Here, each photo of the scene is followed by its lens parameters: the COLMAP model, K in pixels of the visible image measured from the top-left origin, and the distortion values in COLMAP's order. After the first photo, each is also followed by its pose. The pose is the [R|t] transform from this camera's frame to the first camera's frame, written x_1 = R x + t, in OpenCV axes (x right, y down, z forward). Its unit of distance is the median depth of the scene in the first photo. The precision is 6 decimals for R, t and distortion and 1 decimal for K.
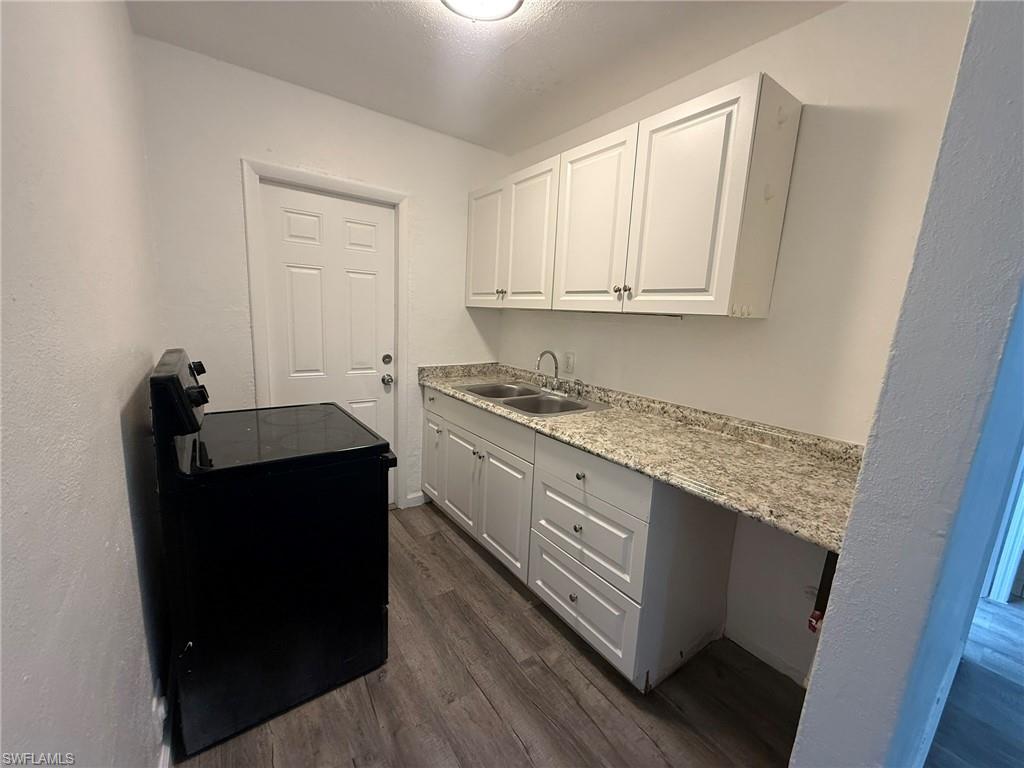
lens RADIAL K [[410.4, 0, 512.0], [0, 410.4, 384.0], [0, 0, 1]] dist [-0.000739, -0.000017]
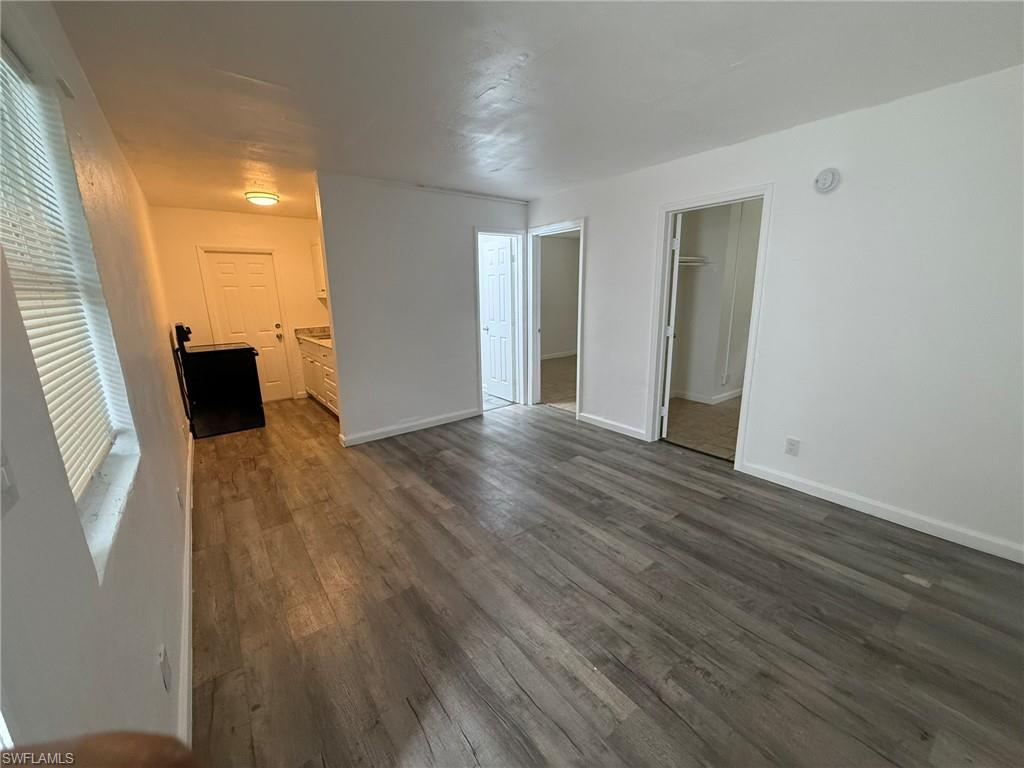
lens RADIAL K [[410.4, 0, 512.0], [0, 410.4, 384.0], [0, 0, 1]] dist [-0.000739, -0.000017]
pose [[0.996952, -0.076669, 0.014425, 1.108903], [0.075857, 0.995852, 0.050246, 0.292611], [-0.018217, -0.048999, 0.998633, -1.498077]]
